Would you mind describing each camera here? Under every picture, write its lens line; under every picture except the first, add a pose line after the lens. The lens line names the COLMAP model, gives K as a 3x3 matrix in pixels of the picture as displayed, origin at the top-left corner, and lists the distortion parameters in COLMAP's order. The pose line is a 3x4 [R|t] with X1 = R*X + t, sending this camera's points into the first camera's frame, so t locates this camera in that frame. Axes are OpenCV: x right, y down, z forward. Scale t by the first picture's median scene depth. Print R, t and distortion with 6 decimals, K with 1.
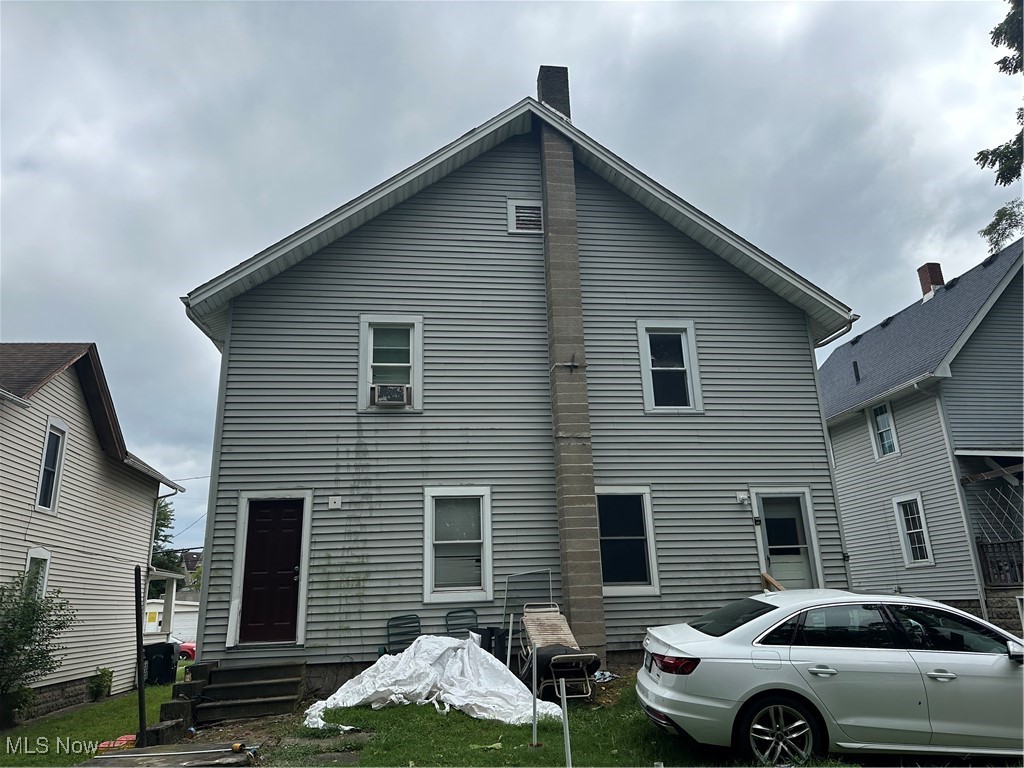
lens RADIAL K [[725.2, 0, 506.3], [0, 725.2, 379.1], [0, 0, 1]] dist [-0.001715, -0.003743]
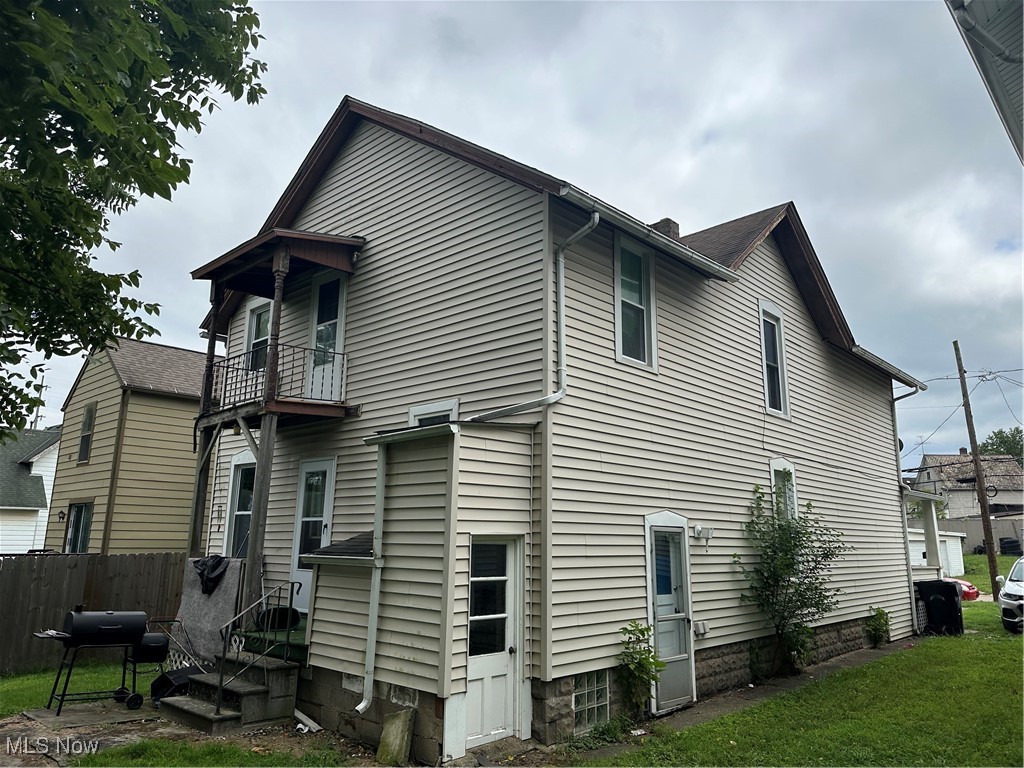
lens RADIAL K [[725.2, 0, 508.4], [0, 725.2, 384.1], [0, 0, 1]] dist [-0.001715, -0.003743]
pose [[0.635976, -0.119524, -0.762397, -0.194496], [0.195645, 0.980629, 0.009466, 0.077911], [0.746497, -0.155180, 0.647041, 0.240984]]
